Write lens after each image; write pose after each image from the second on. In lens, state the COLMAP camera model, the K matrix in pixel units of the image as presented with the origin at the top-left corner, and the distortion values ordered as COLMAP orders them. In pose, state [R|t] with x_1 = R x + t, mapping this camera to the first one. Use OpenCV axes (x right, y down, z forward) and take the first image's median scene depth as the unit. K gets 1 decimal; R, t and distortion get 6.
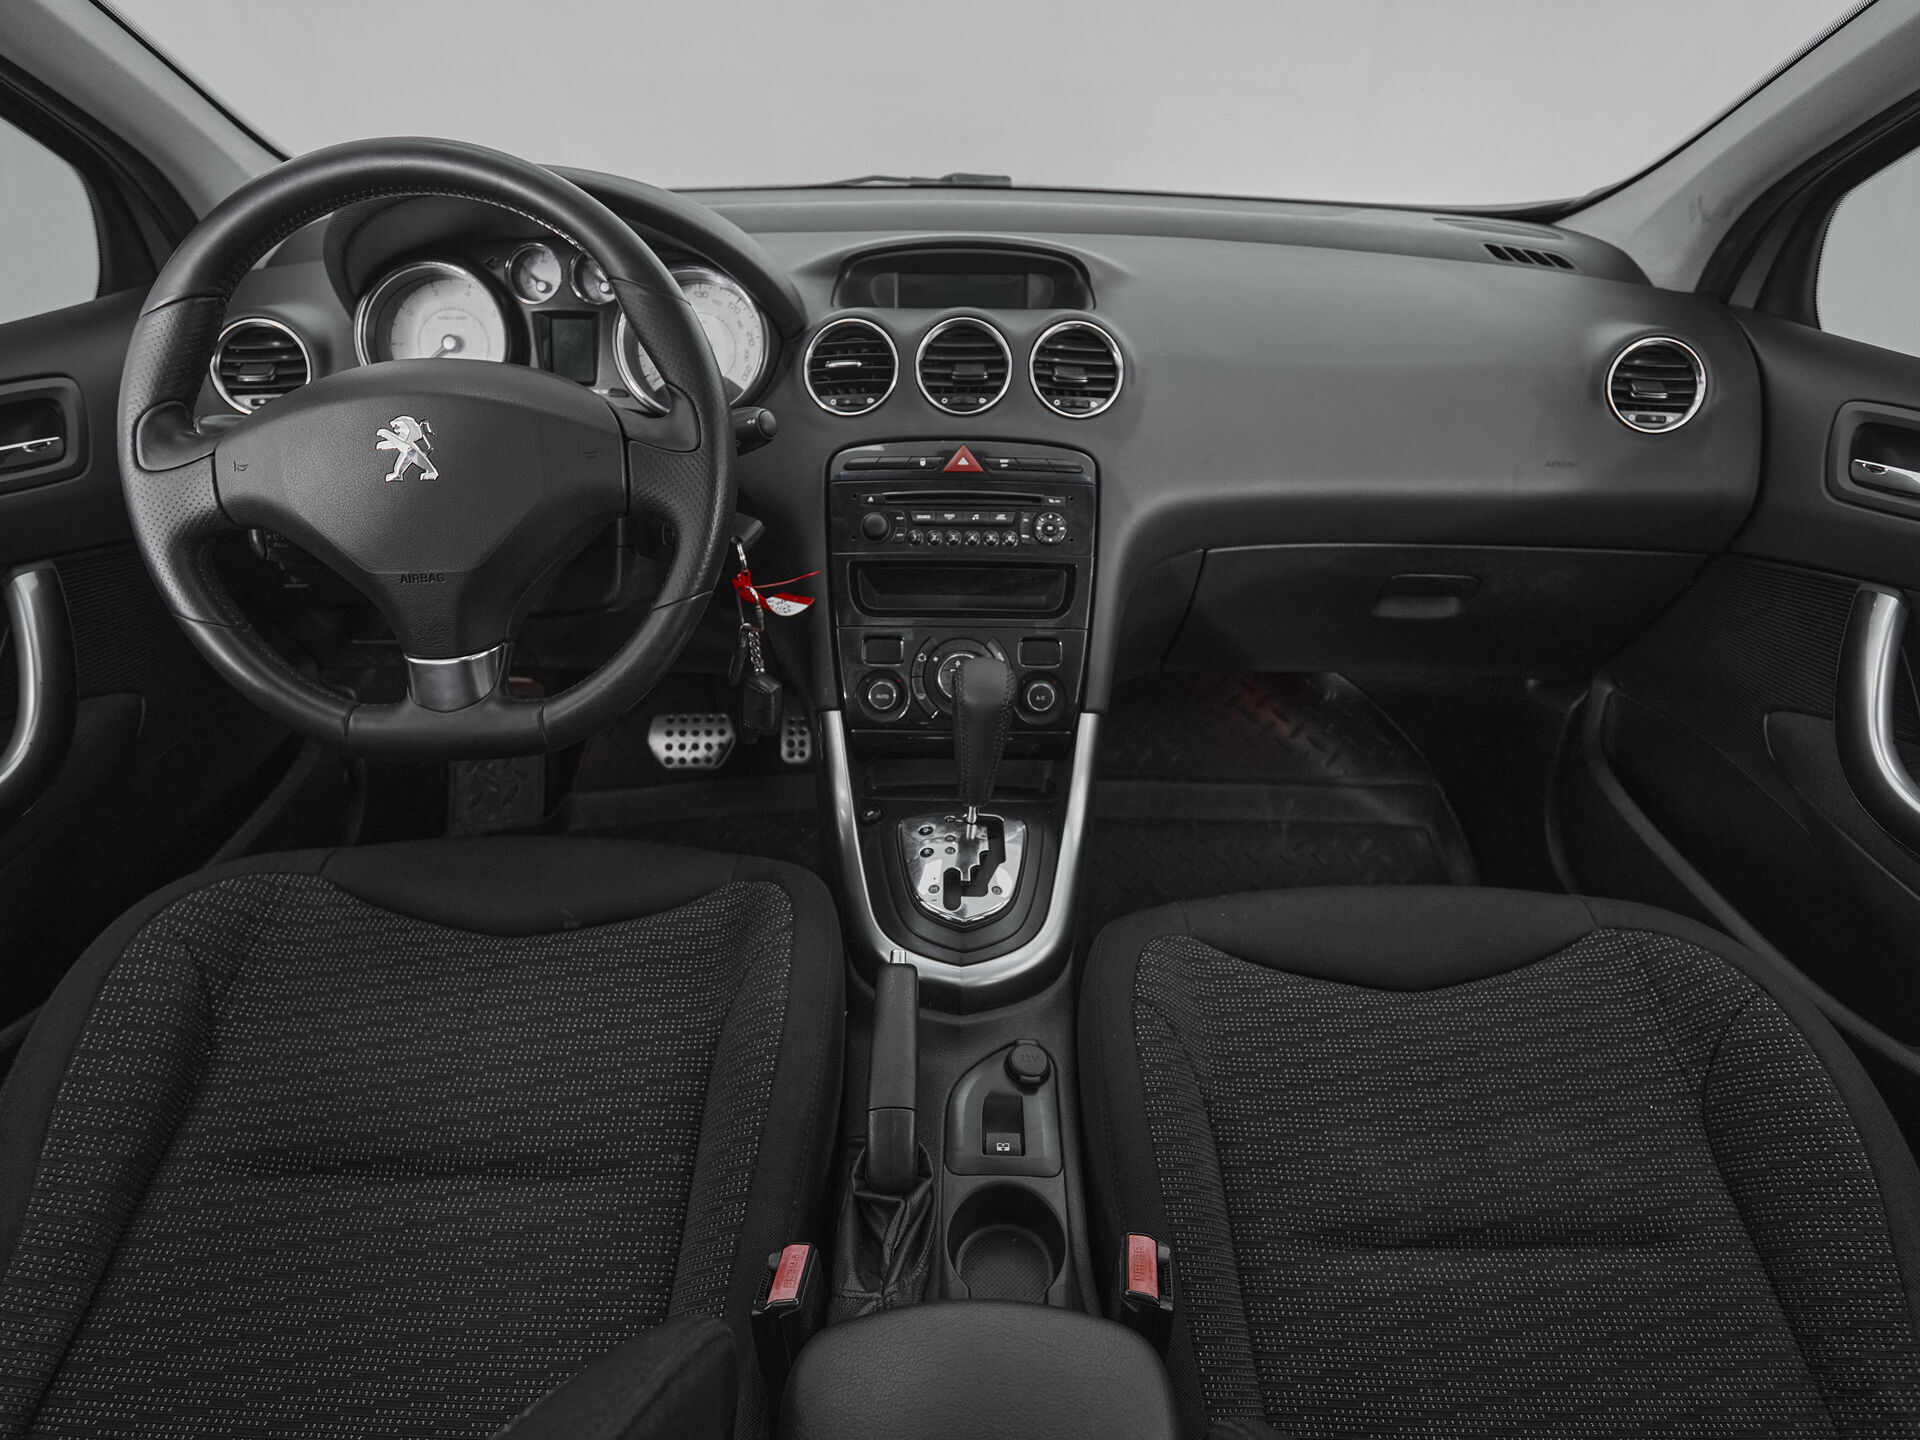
lens RADIAL K [[885.6, 0, 960.0], [0, 885.6, 720.0], [0, 0, 1]] dist [-0.008188, -0.000976]
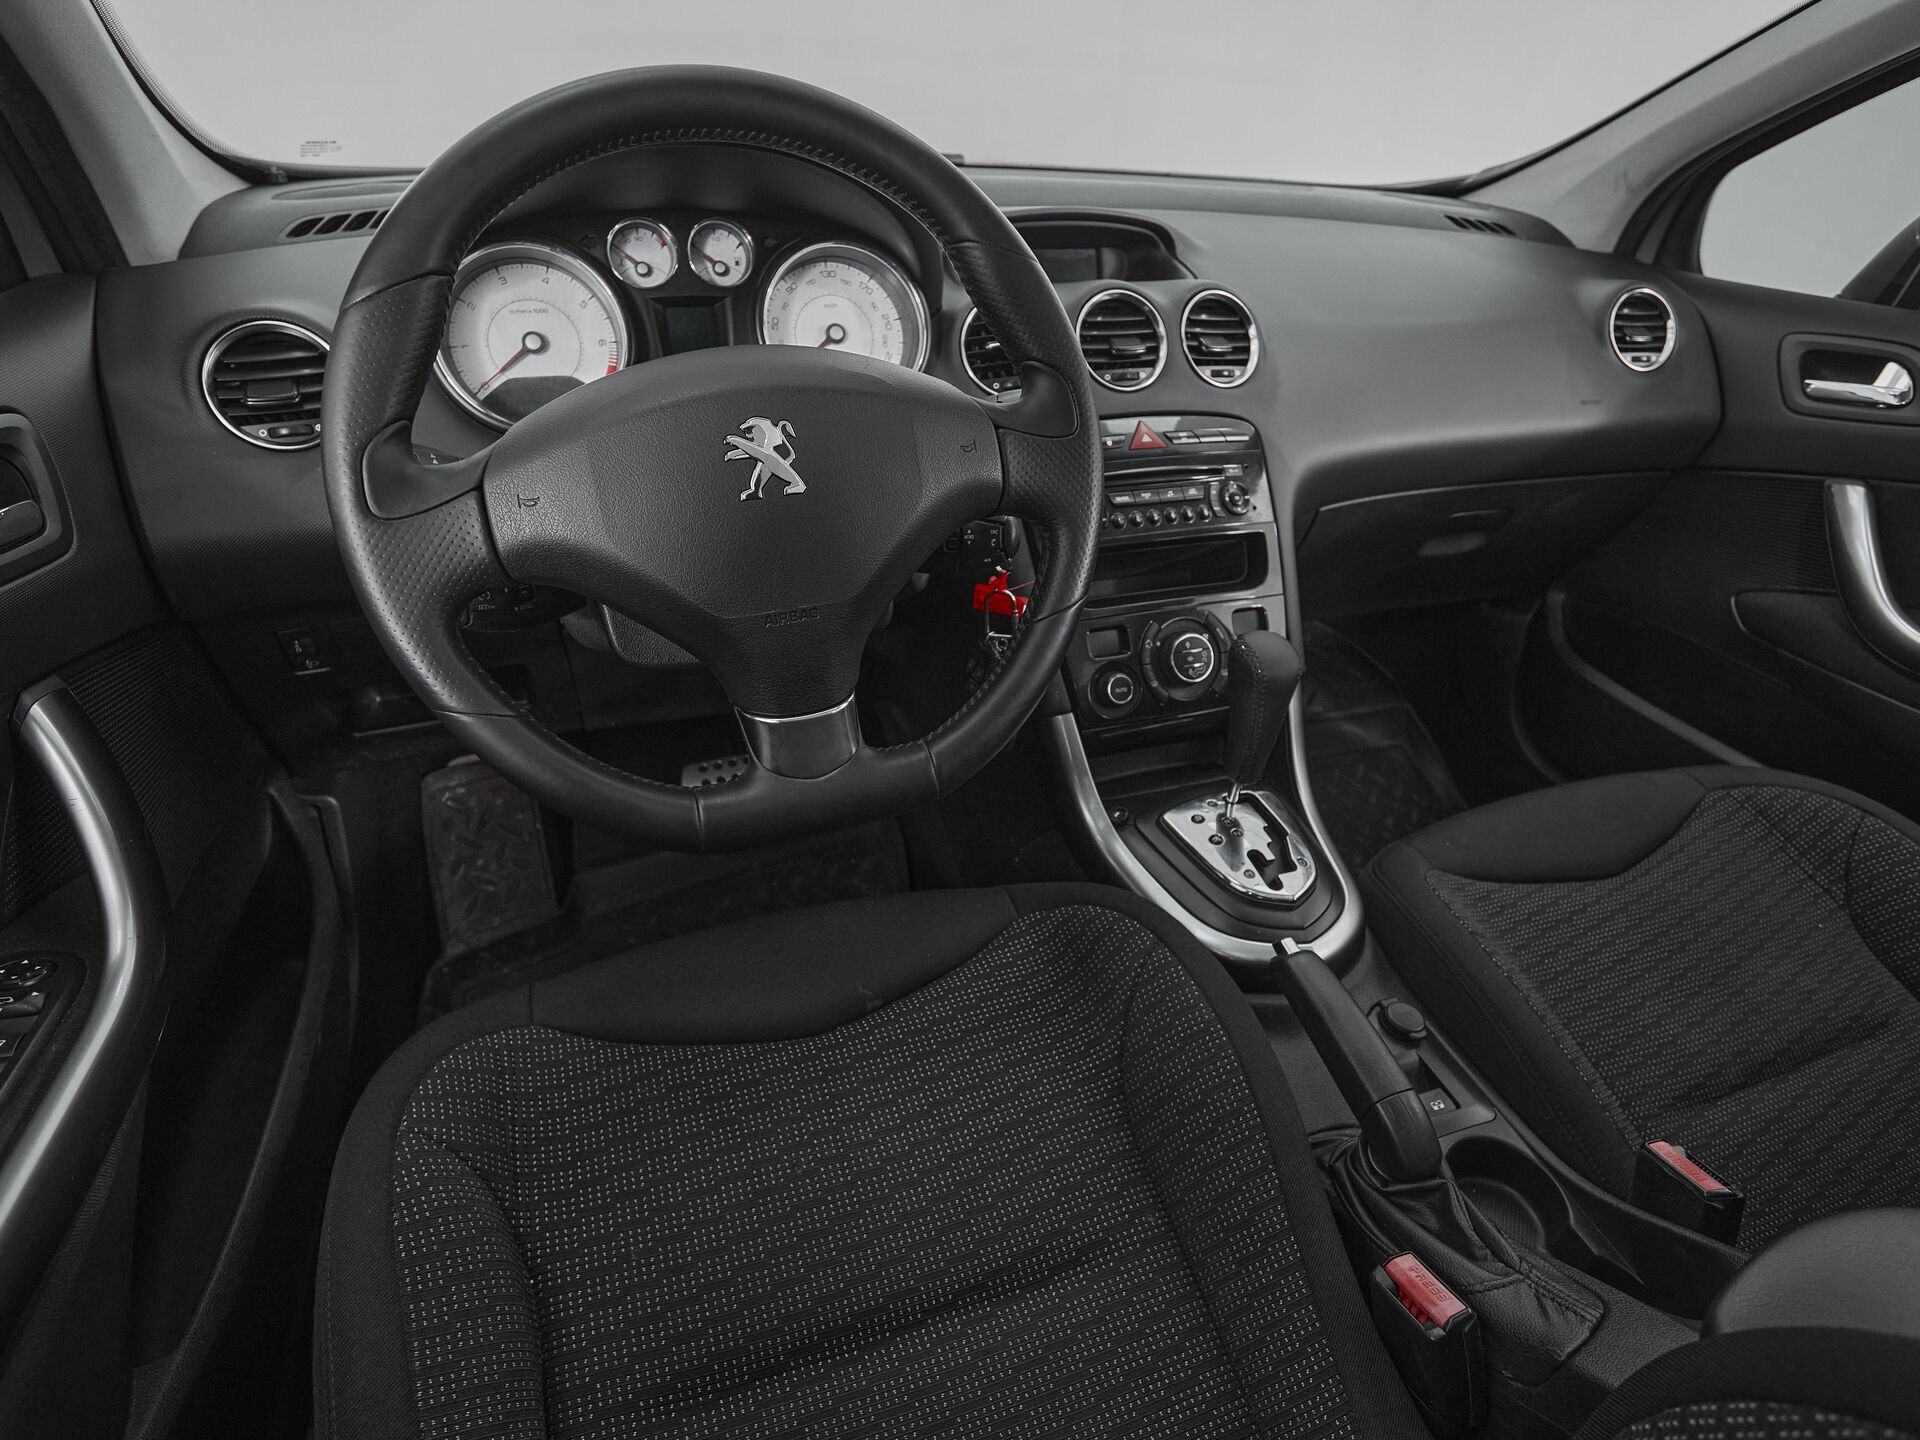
lens RADIAL K [[885.6, 0, 960.0], [0, 885.6, 720.0], [0, 0, 1]] dist [-0.008188, -0.000976]
pose [[0.950134, -0.161645, 0.266676, -0.496204], [0.160934, 0.986657, 0.024670, -0.044836], [-0.267105, 0.019477, 0.963471, 0.129091]]
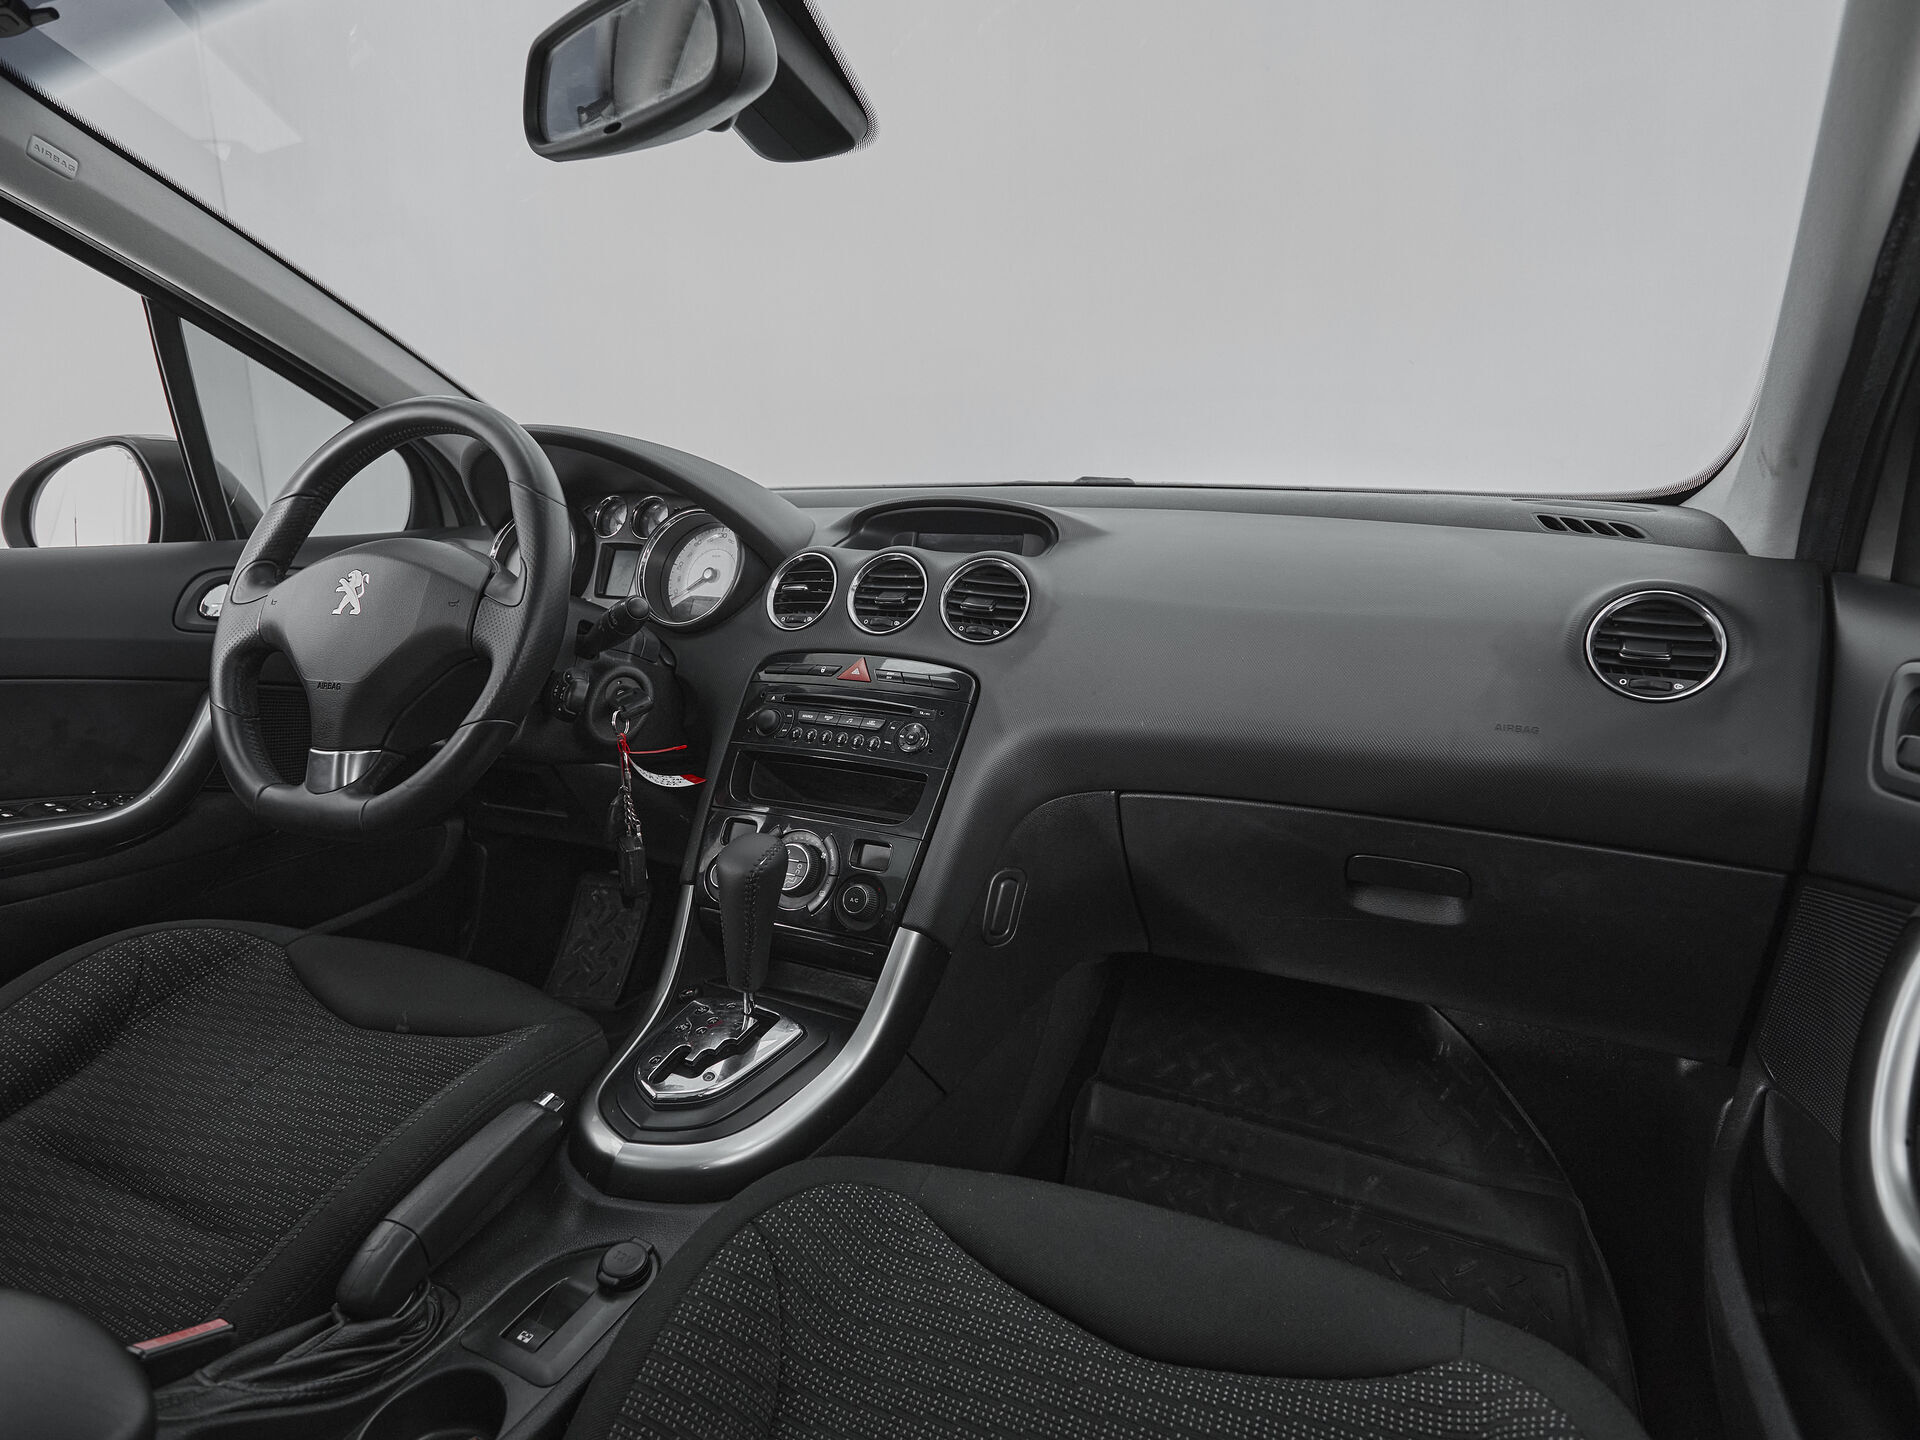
lens RADIAL K [[926.6, 0, 968.7], [0, 926.6, 748.0], [0, 0, 1]] dist [-0.003037, -0.000427]
pose [[0.923254, 0.100629, -0.370777, 0.544898], [-0.213602, 0.936626, -0.277680, 0.070984], [0.319336, 0.335568, 0.886238, 0.094906]]
